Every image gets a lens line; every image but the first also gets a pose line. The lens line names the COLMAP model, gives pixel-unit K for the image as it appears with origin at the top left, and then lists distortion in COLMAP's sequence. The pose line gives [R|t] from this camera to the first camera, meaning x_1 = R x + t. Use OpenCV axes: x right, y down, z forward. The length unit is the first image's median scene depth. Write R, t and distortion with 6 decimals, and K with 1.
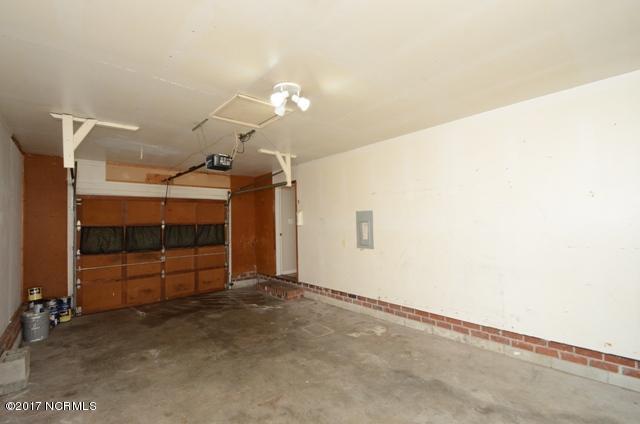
lens RADIAL K [[279.2, 0, 313.1], [0, 279.2, 215.1], [0, 0, 1]] dist [0.021094, -0.018749]
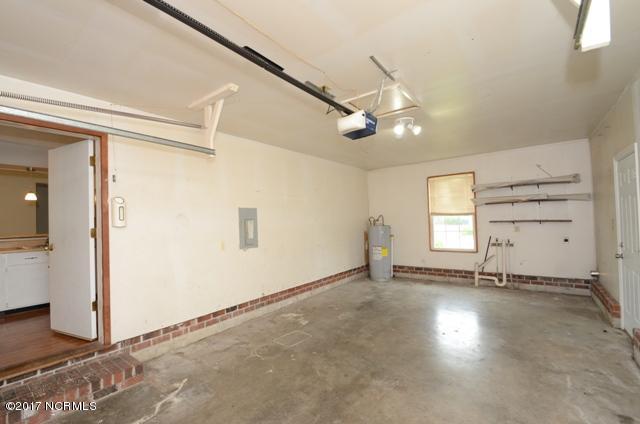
lens RADIAL K [[279.2, 0, 313.1], [0, 279.2, 215.1], [0, 0, 1]] dist [0.021094, -0.018749]
pose [[-0.195535, 0.049713, 0.979436, -0.896675], [0.011350, 0.998762, -0.048428, 0.066139], [-0.980631, 0.001647, -0.195858, 1.130090]]
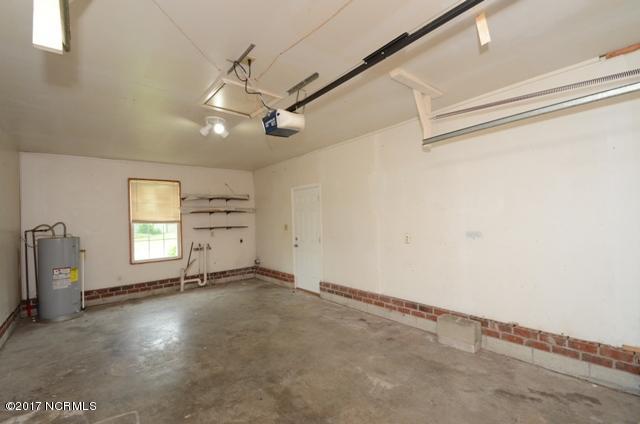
lens RADIAL K [[279.2, 0, 313.1], [0, 279.2, 215.1], [0, 0, 1]] dist [0.021094, -0.018749]
pose [[-0.998147, 0.055896, 0.024052, -0.376368], [0.054902, 0.997683, -0.040189, 0.063459], [-0.026243, -0.038794, -0.998903, 1.524088]]
